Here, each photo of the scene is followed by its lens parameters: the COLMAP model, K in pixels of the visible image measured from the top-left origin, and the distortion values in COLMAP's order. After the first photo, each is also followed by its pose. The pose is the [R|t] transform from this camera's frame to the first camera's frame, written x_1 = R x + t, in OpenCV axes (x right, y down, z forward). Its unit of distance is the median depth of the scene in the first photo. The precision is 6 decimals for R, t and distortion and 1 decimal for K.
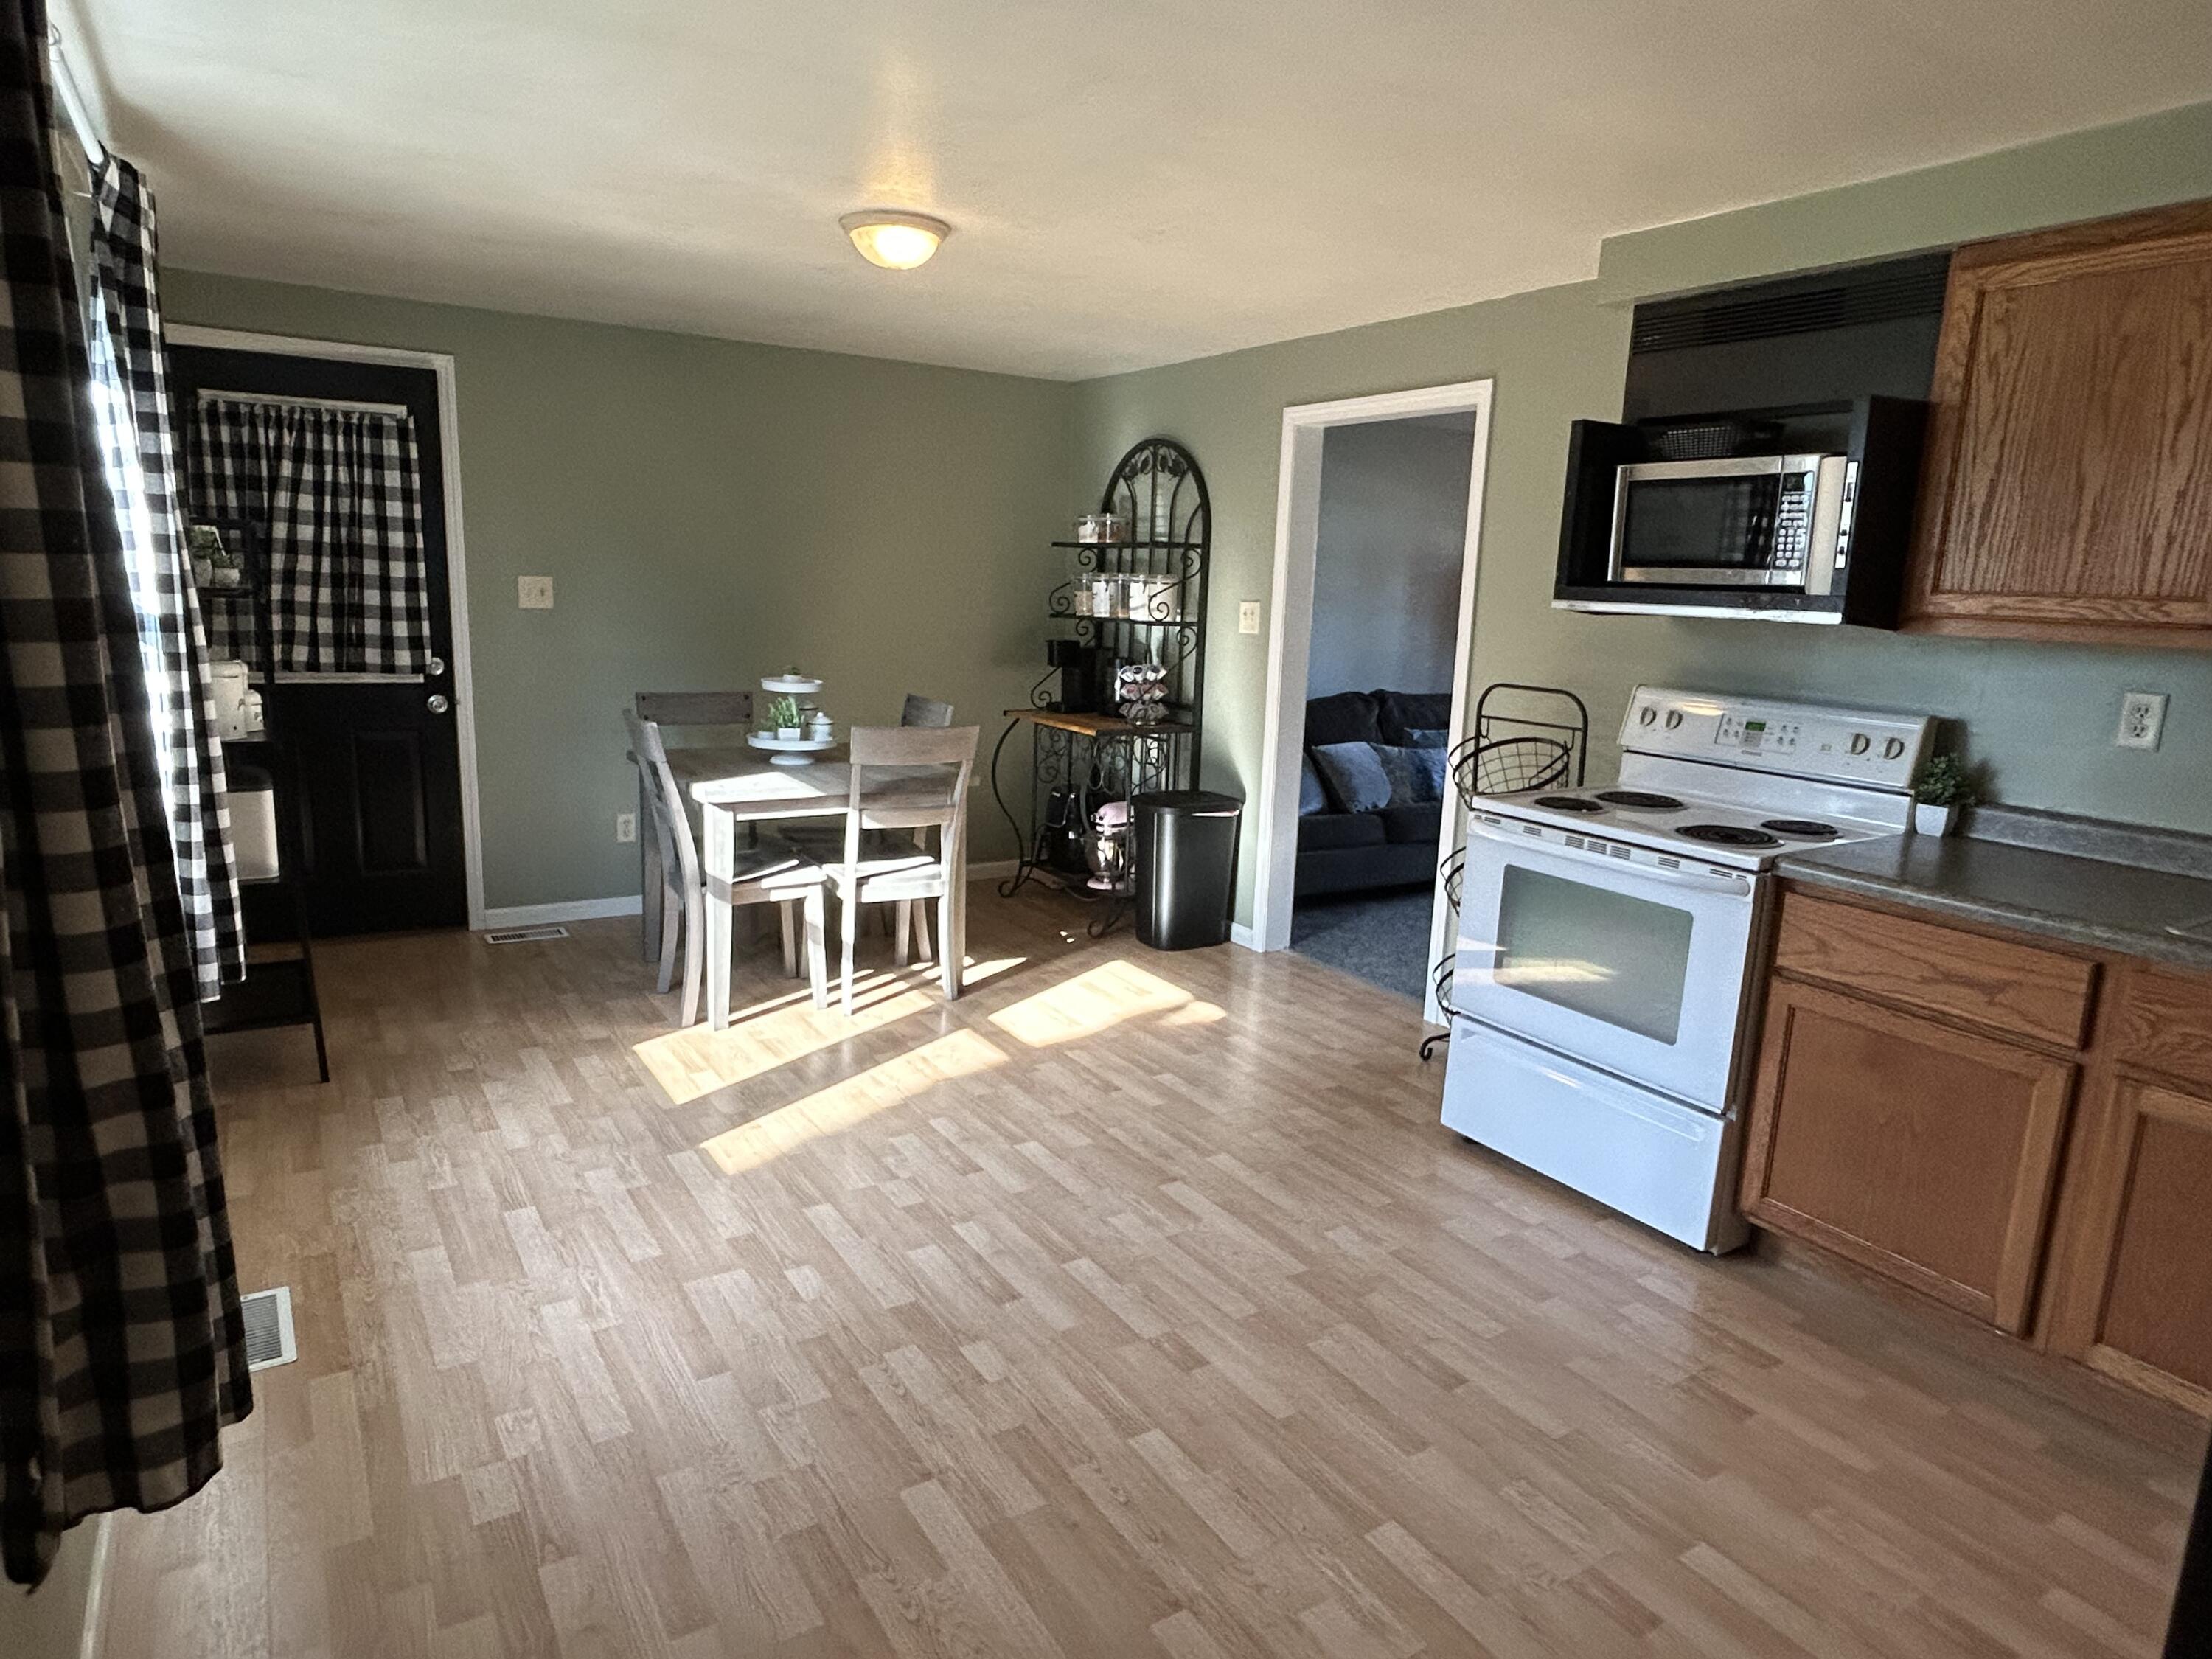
lens RADIAL K [[1325.3, 0, 1109.4], [0, 1325.3, 836.5], [0, 0, 1]] dist [0.006741, -0.005745]
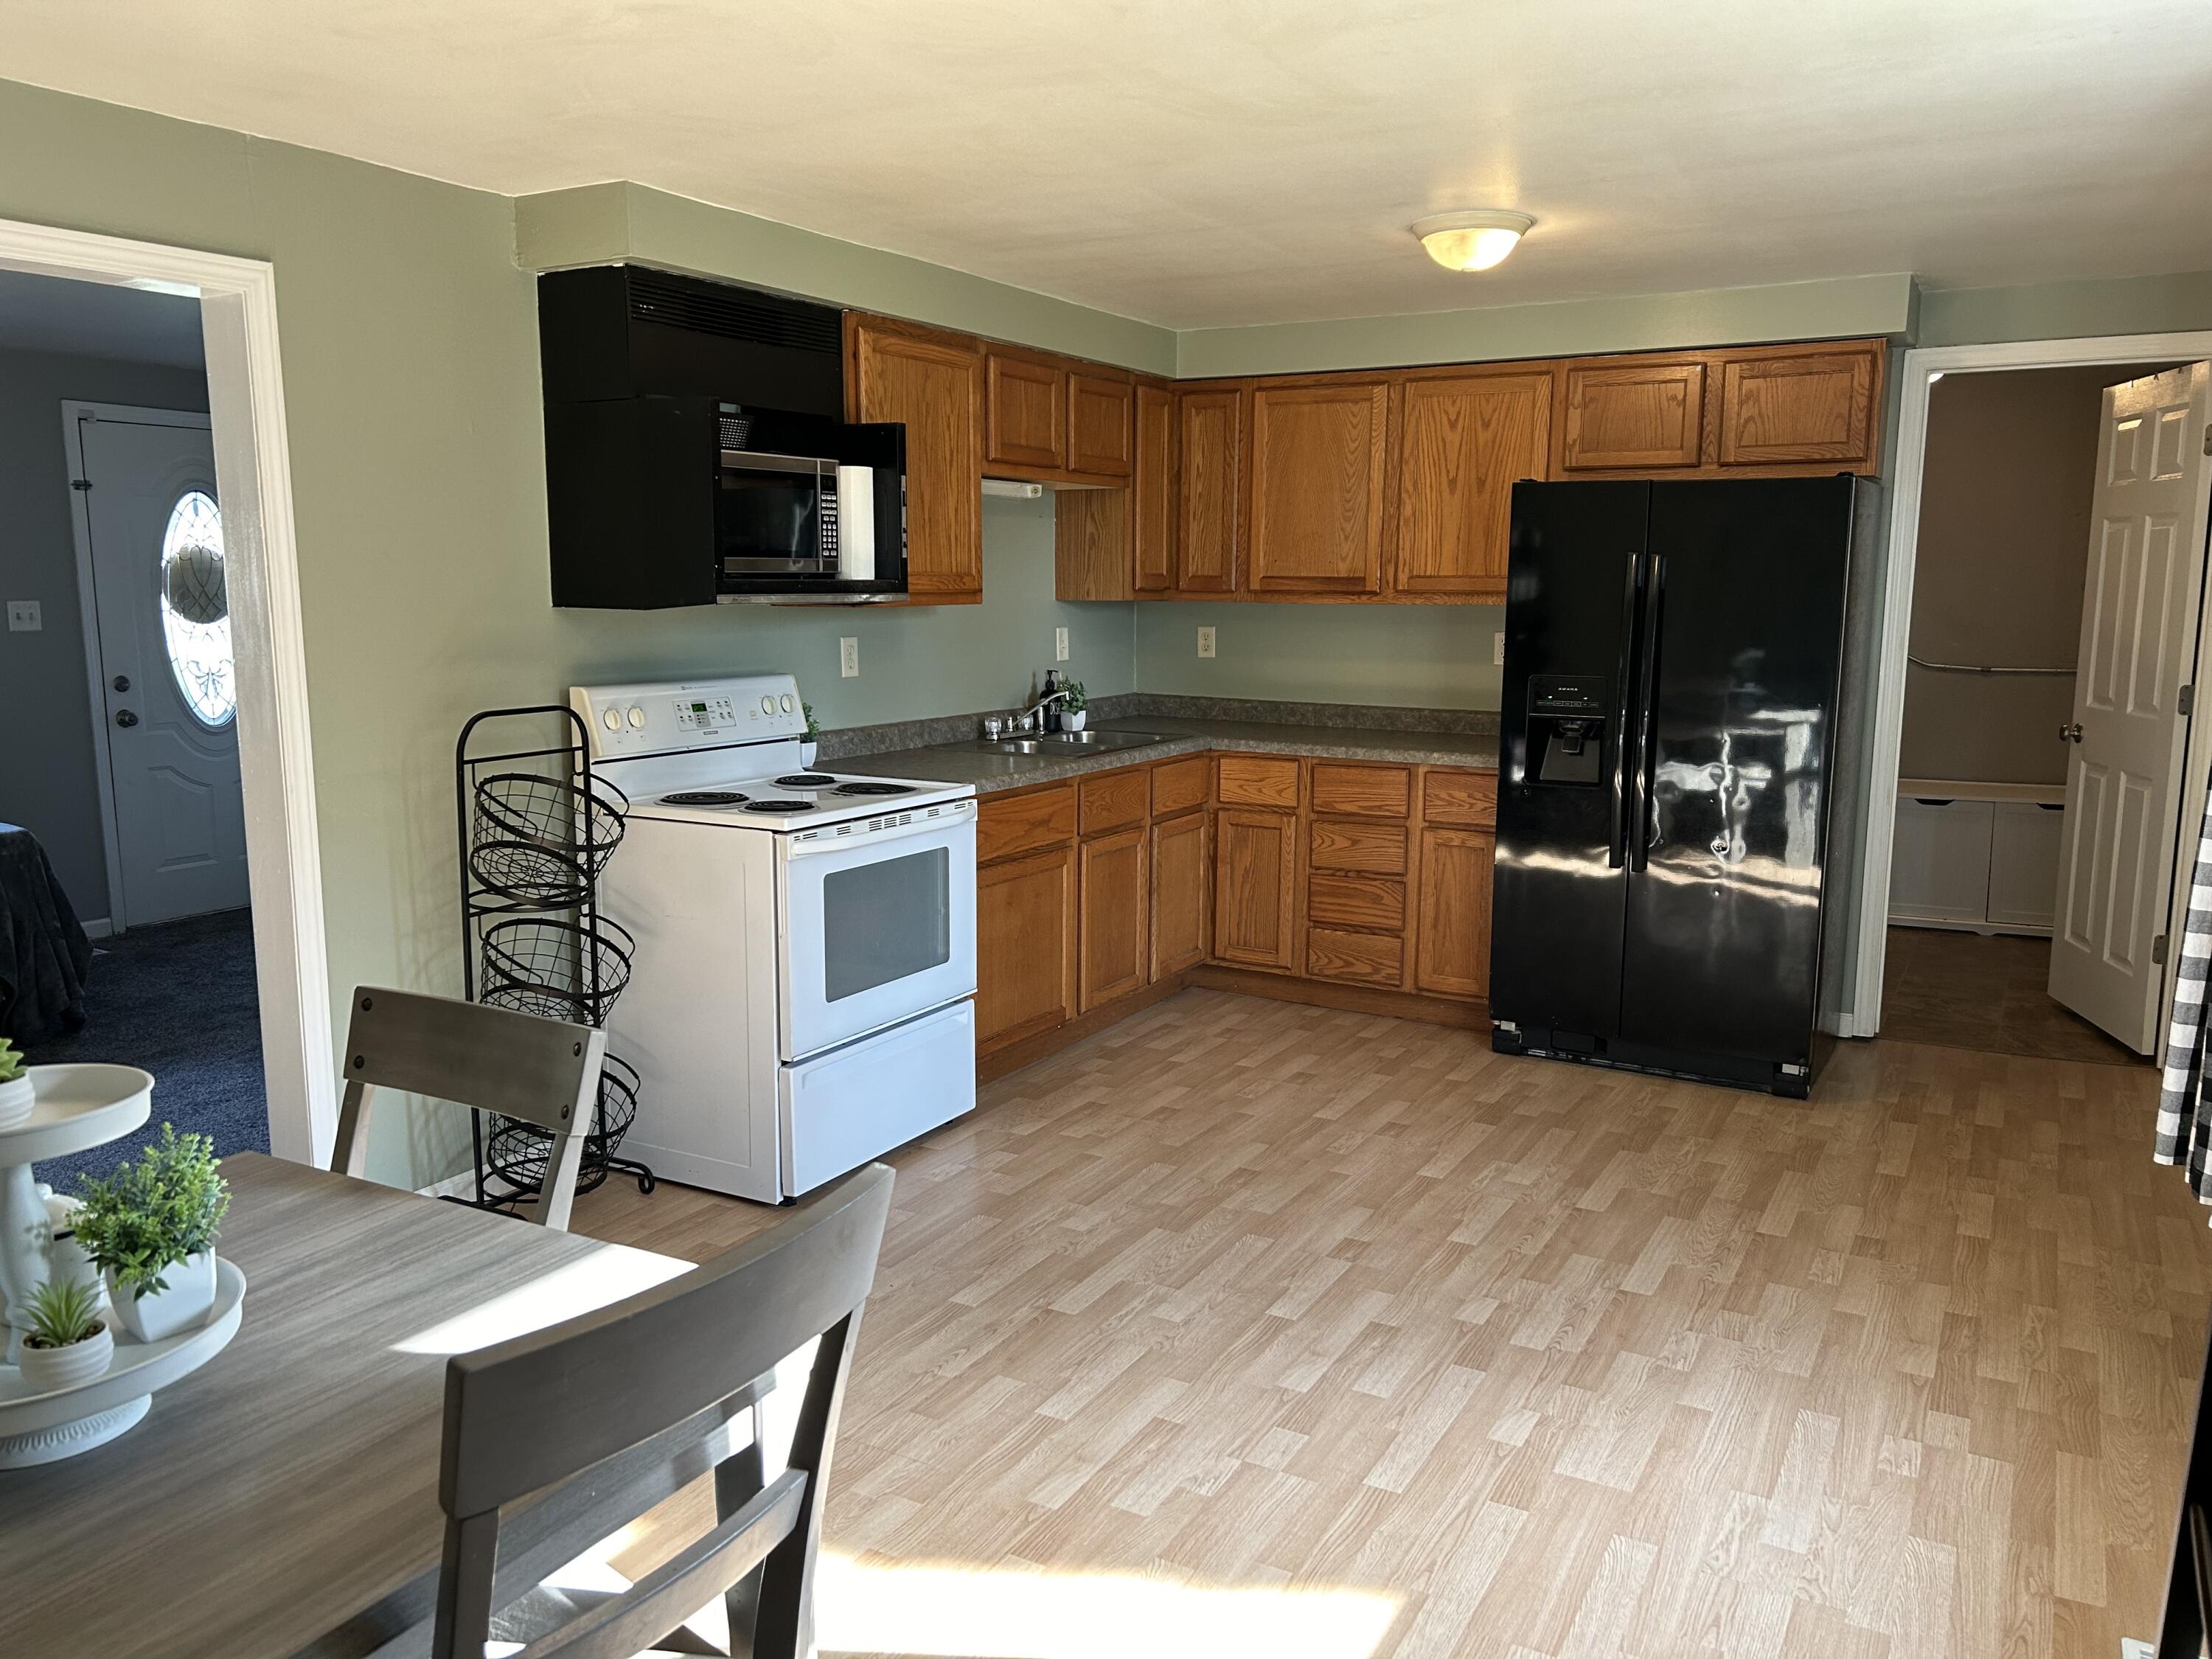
lens RADIAL K [[1652.7, 0, 1092.2], [0, 1652.7, 830.0], [0, 0, 1]] dist [0.064258, -0.042573]
pose [[-0.460940, -0.173071, 0.870391, -0.979515], [0.155546, 0.949858, 0.271246, -0.364385], [-0.873693, 0.260414, -0.410907, 1.593748]]
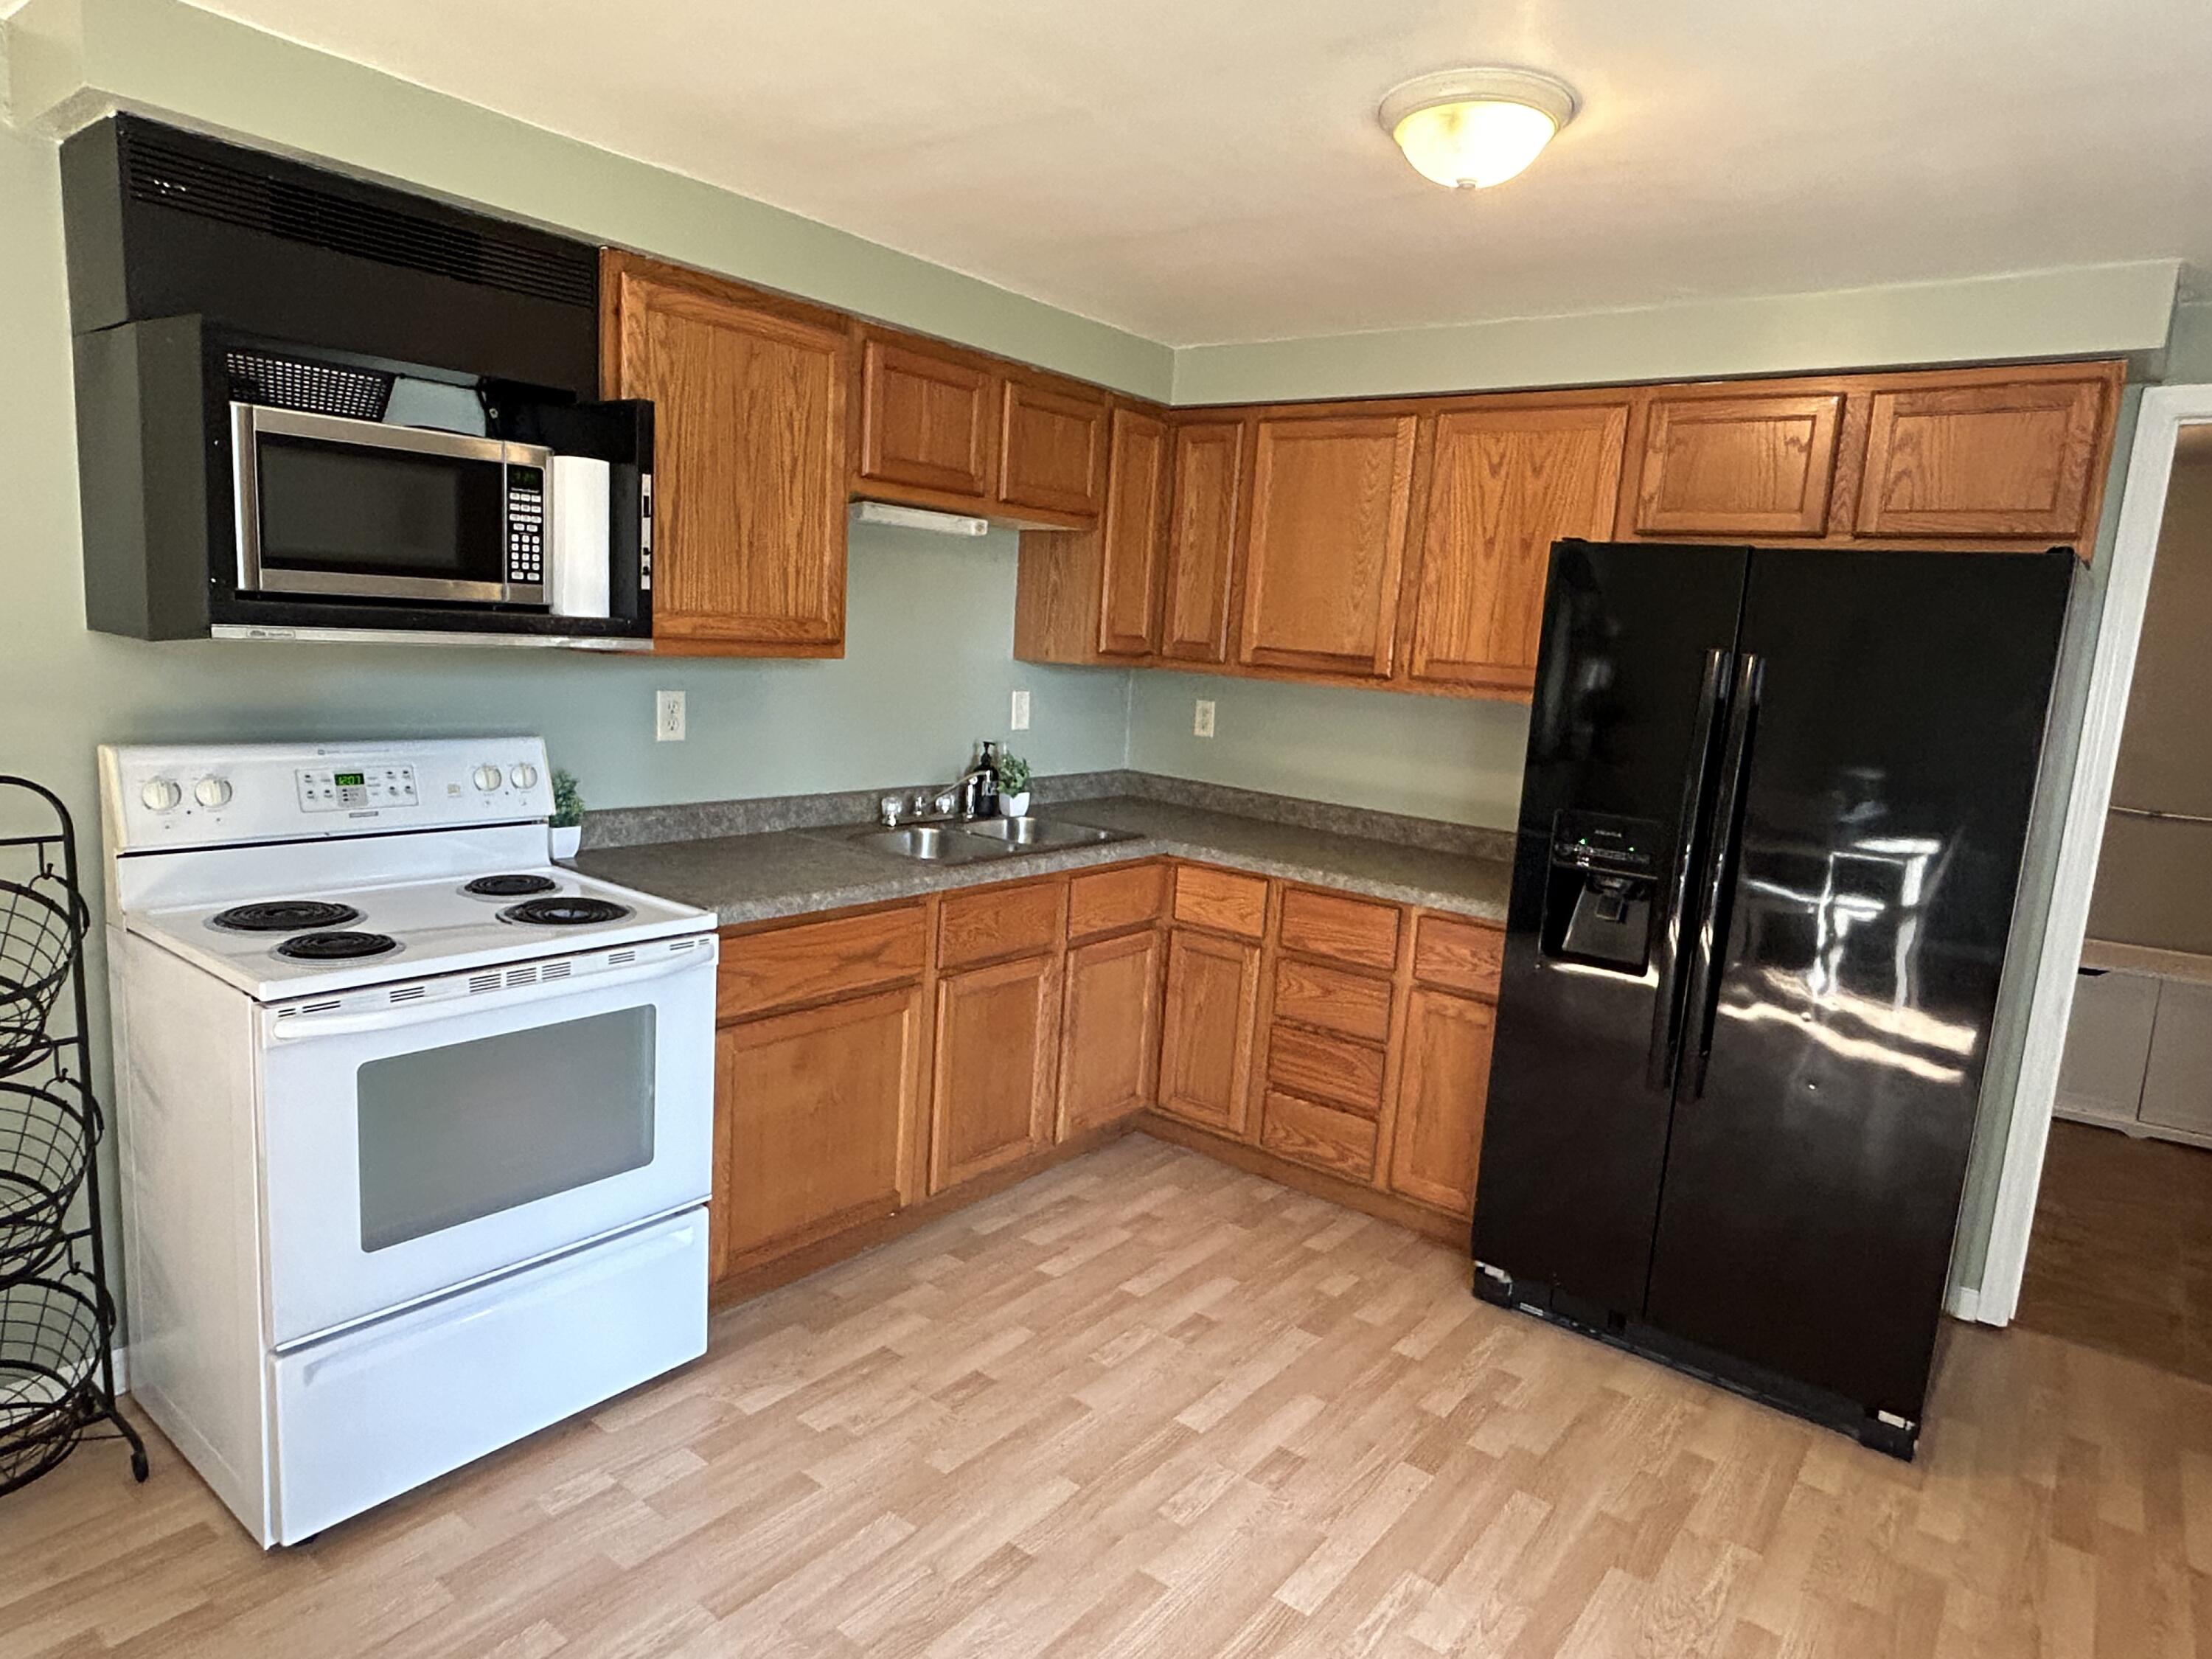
lens RADIAL K [[1325.3, 0, 1112.6], [0, 1325.3, 829.0], [0, 0, 1]] dist [0.006741, -0.005745]
pose [[-0.332183, -0.201727, 0.921390, -0.434746], [0.110659, 0.961780, 0.250466, -0.242038], [-0.936701, 0.185161, -0.297164, 1.020978]]
